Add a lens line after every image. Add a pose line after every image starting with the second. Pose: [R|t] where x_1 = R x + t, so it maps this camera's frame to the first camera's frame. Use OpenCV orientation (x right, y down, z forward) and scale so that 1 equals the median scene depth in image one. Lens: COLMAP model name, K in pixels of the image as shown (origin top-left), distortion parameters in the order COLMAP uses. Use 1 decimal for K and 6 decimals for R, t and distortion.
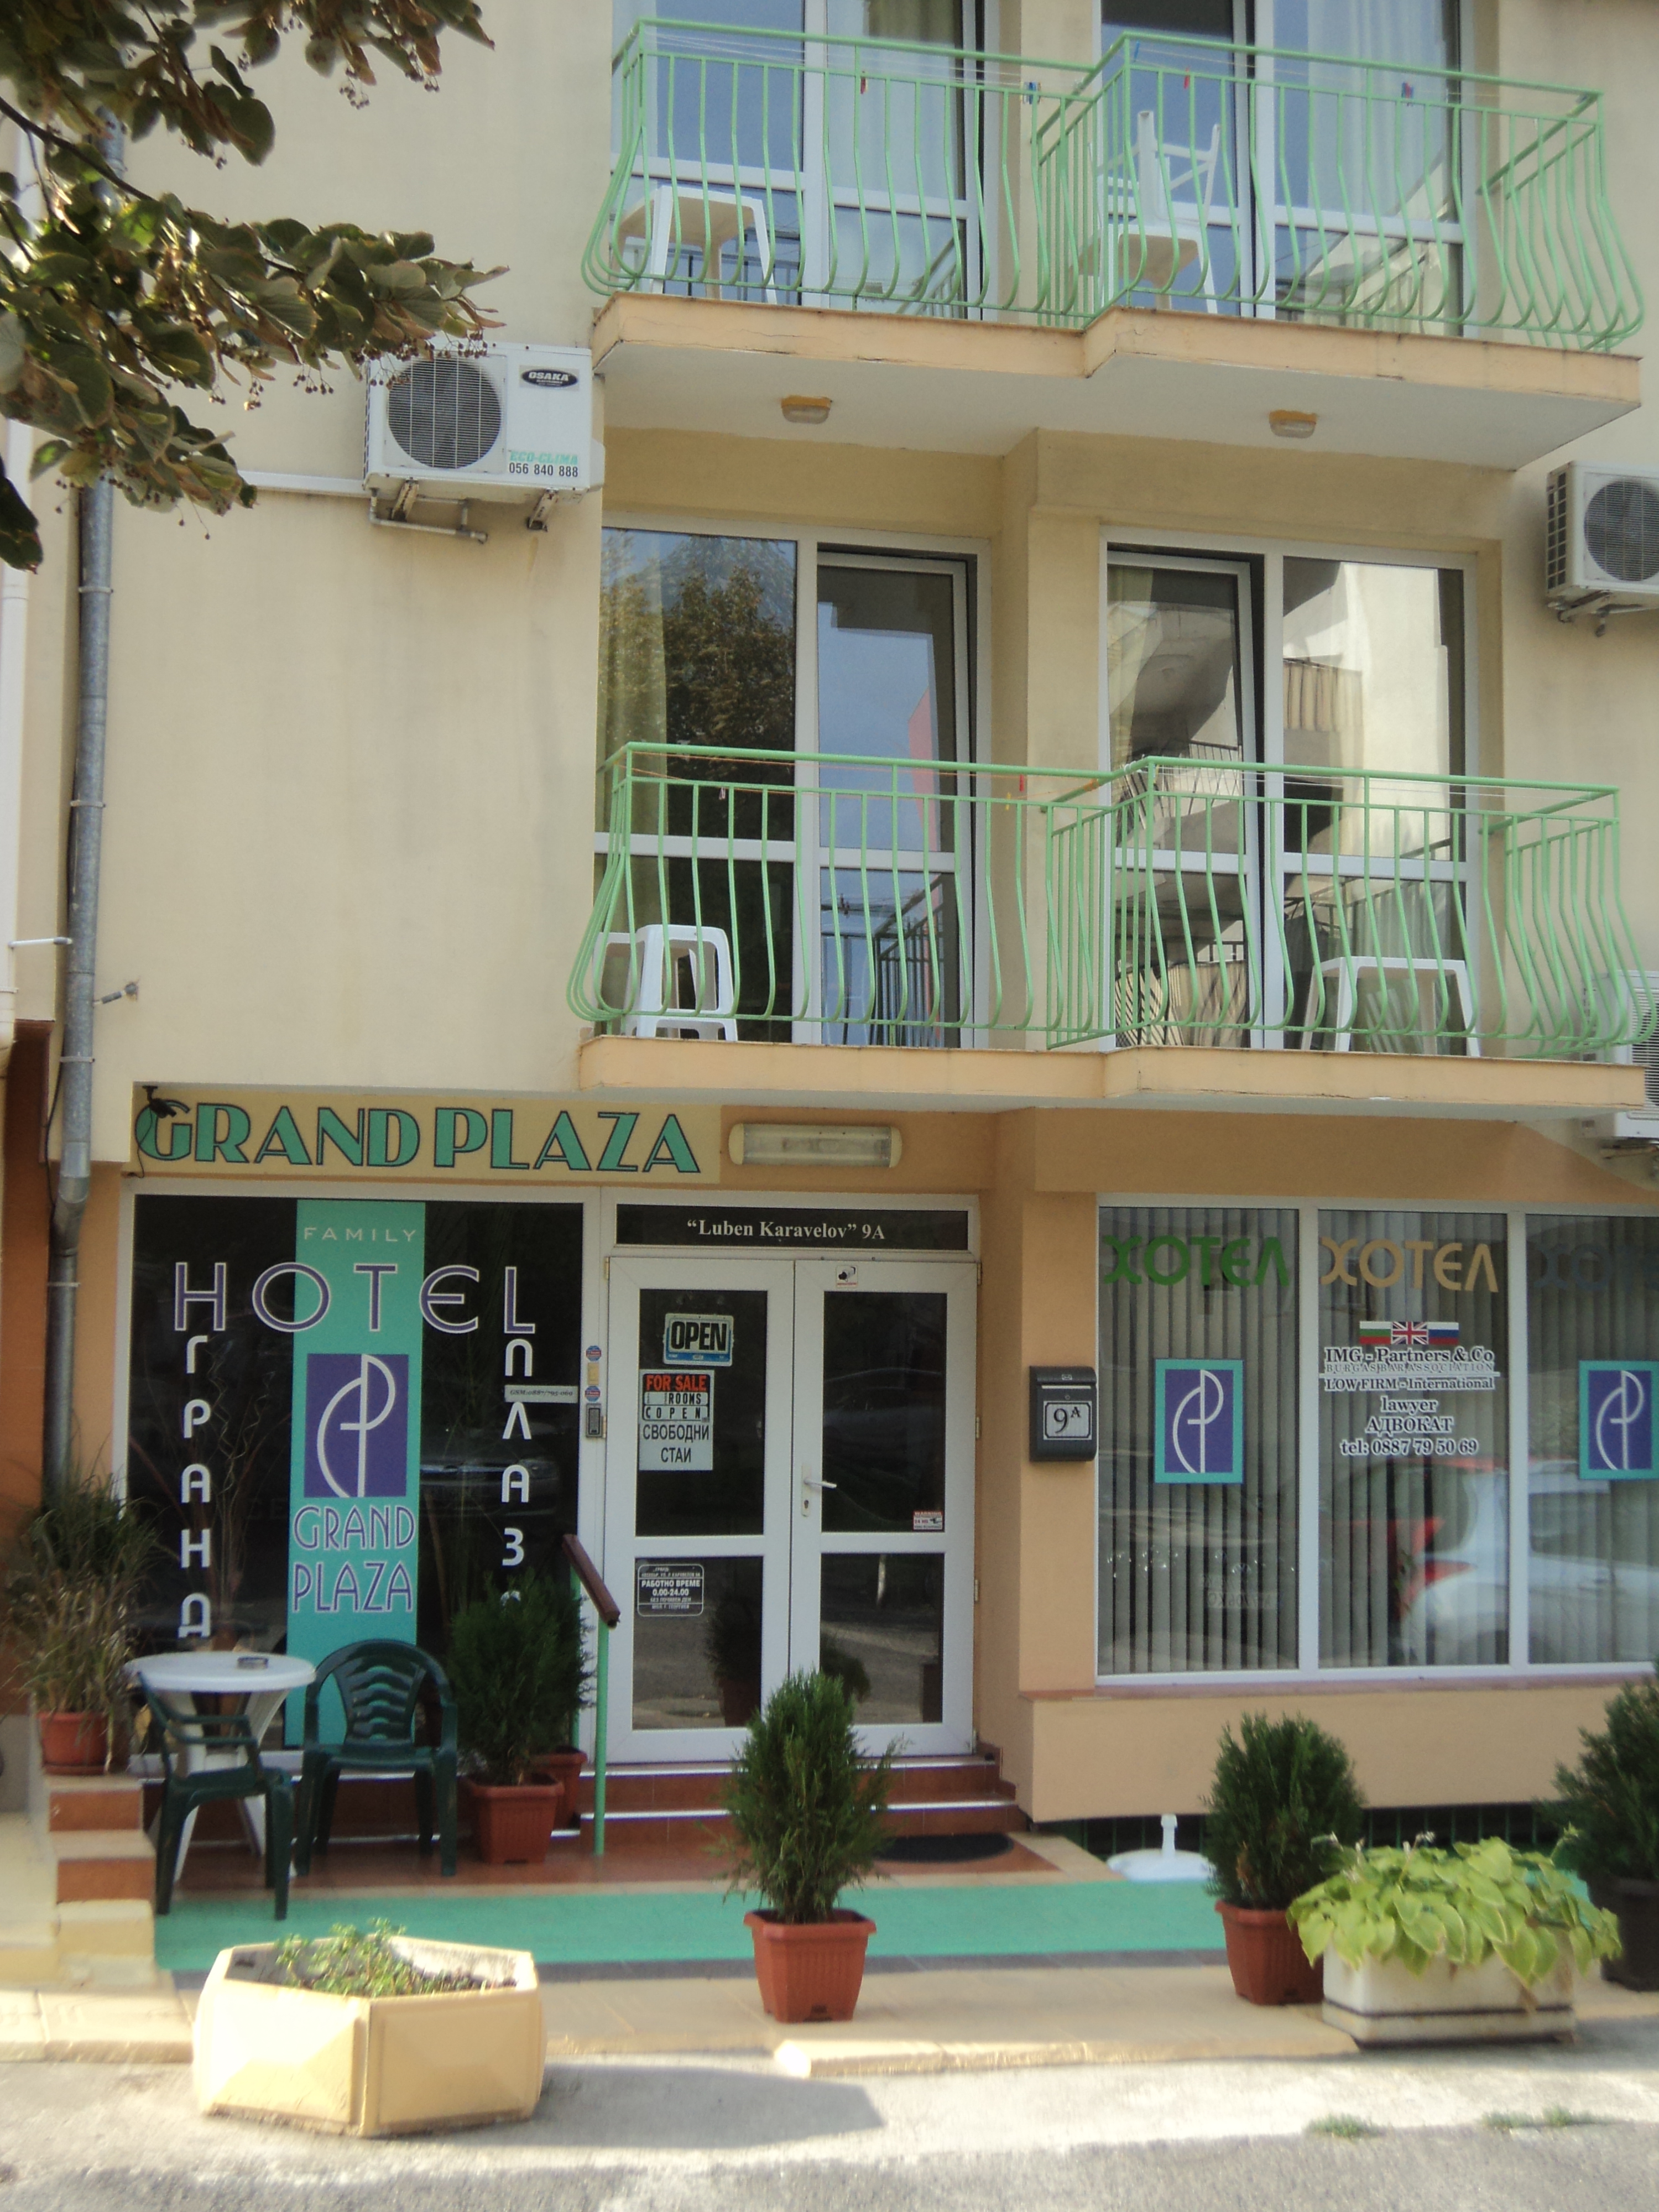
lens RADIAL K [[3427.9, 0, 830.7], [0, 3427.9, 1105.6], [0, 0, 1]] dist [0.025713, 0.000000]
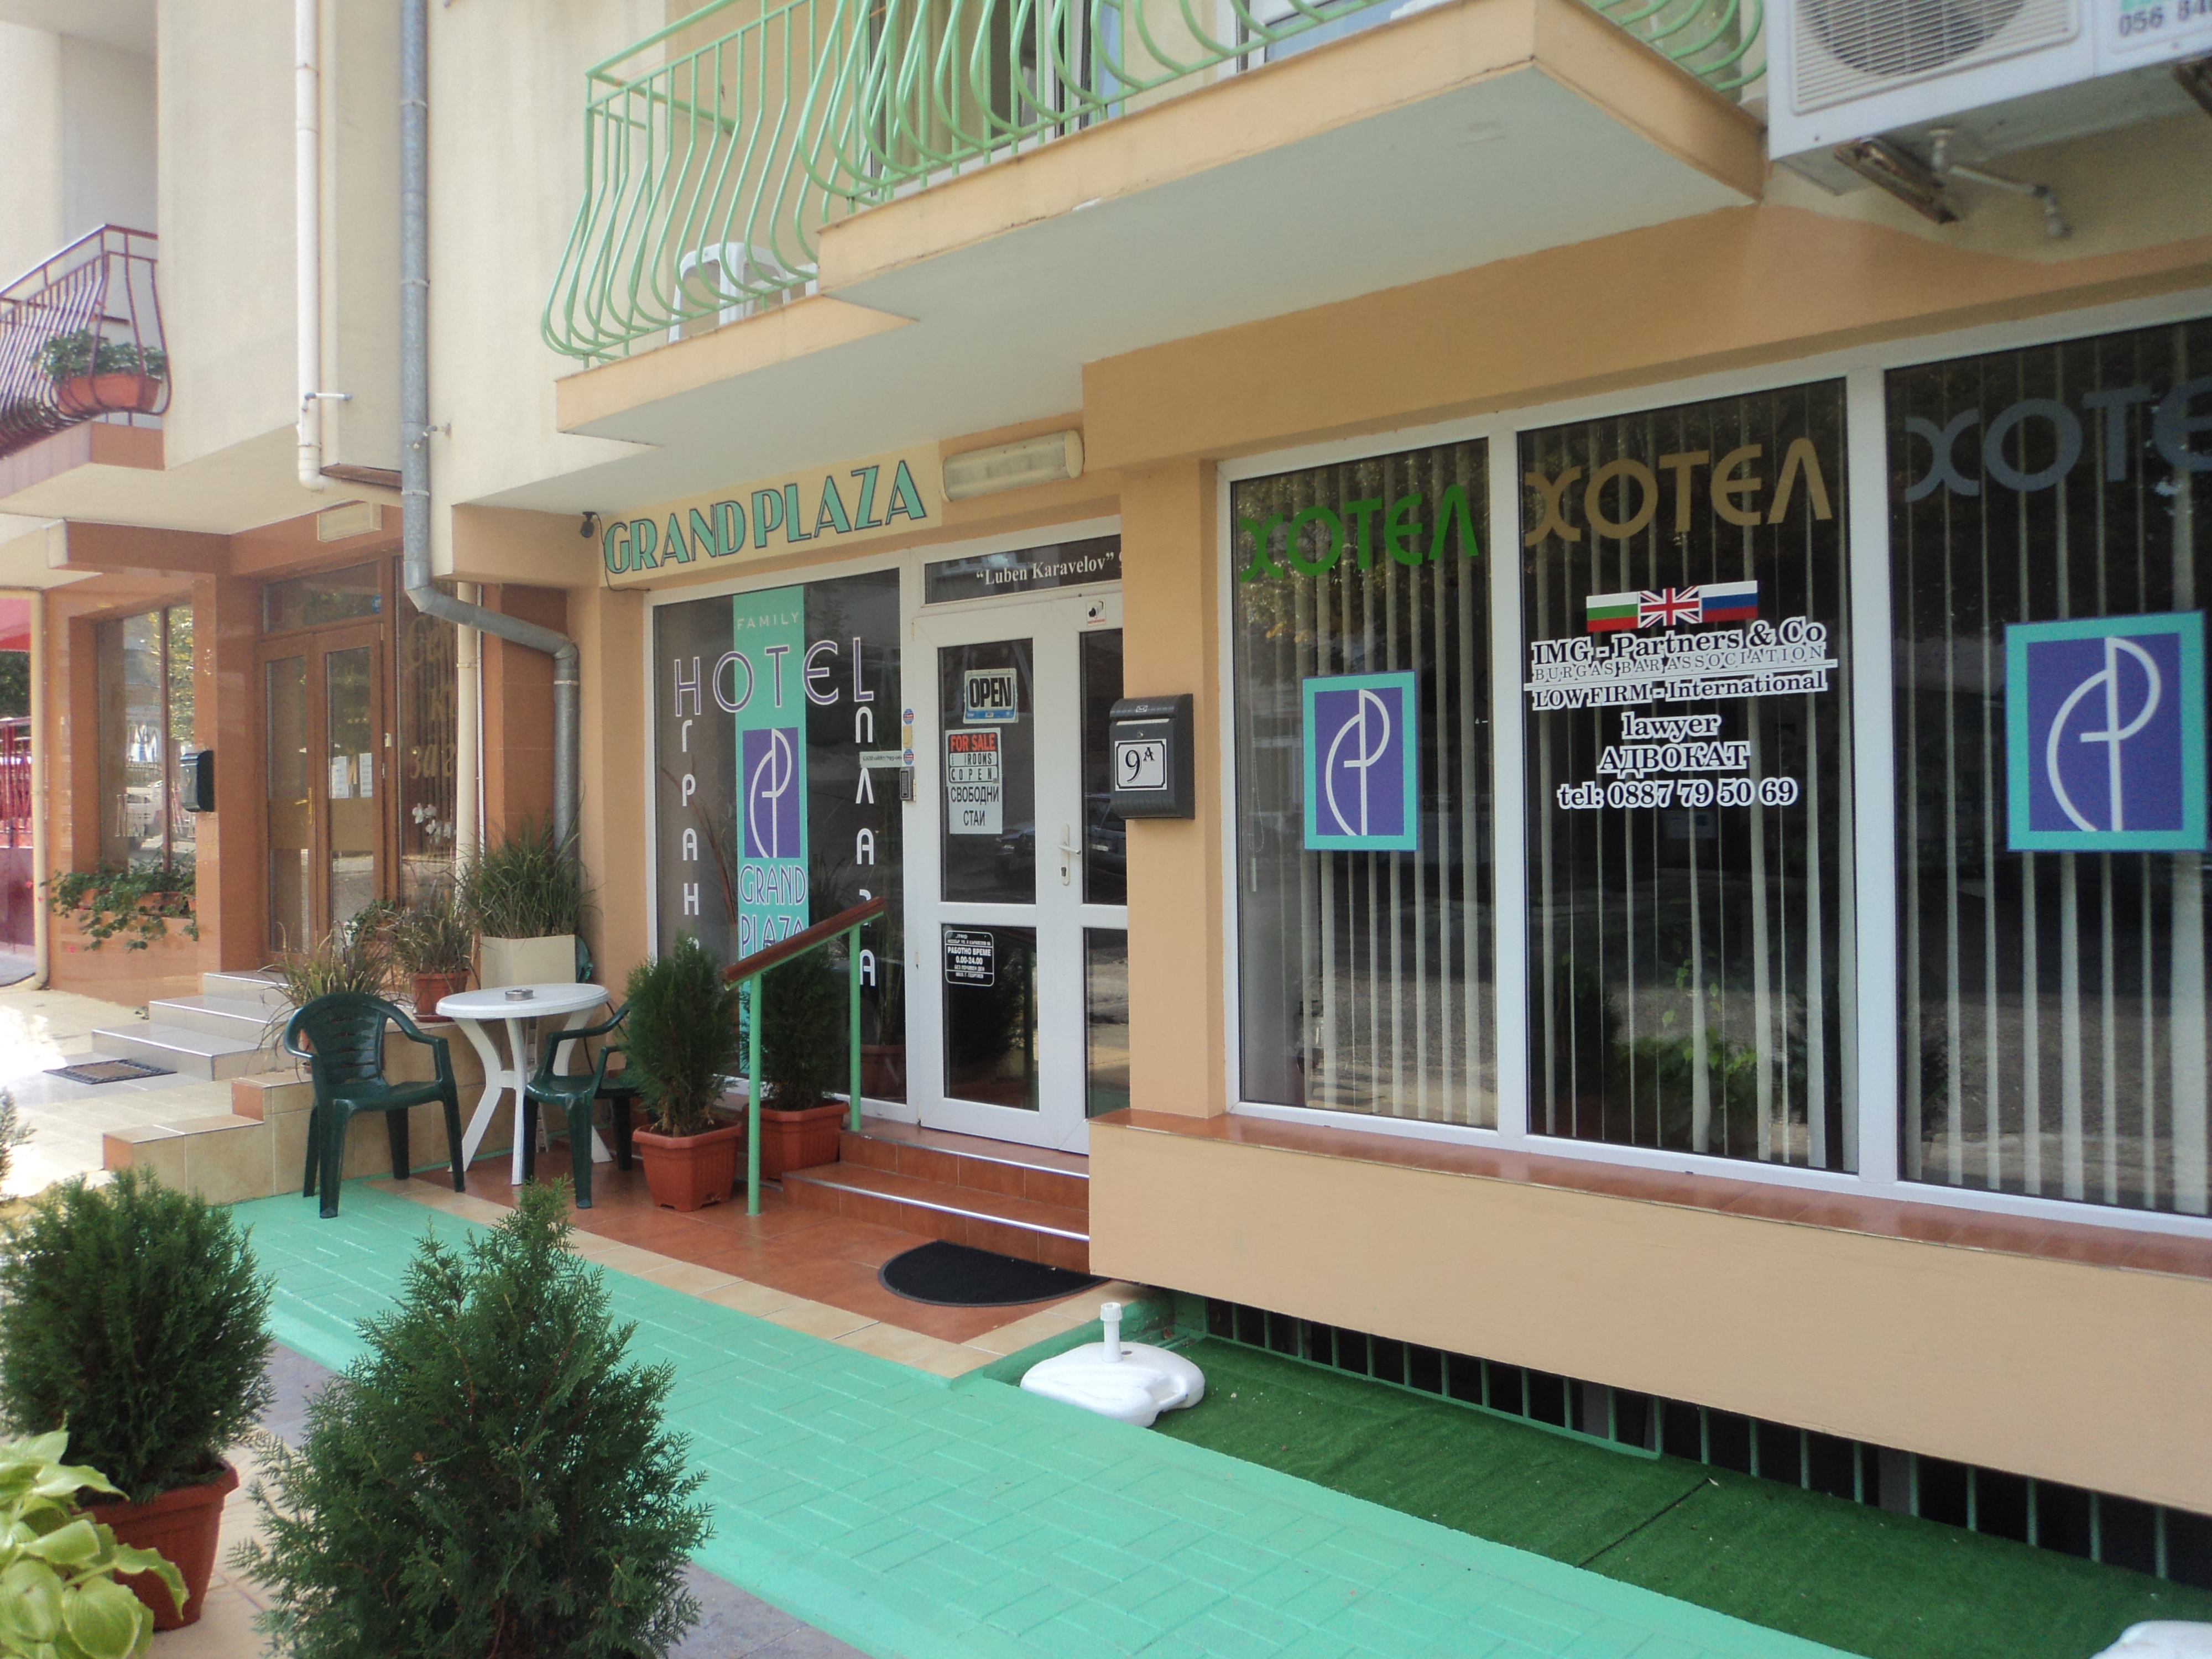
lens RADIAL K [[1792.3, 0, 1104.4], [0, 1792.3, 824.8], [0, 0, 1]] dist [-0.011076, 0.008871]
pose [[0.518824, -0.008376, -0.854840, 0.401258], [0.080154, 0.996024, 0.038888, 0.087343], [0.851115, -0.088695, 0.517432, 0.773926]]
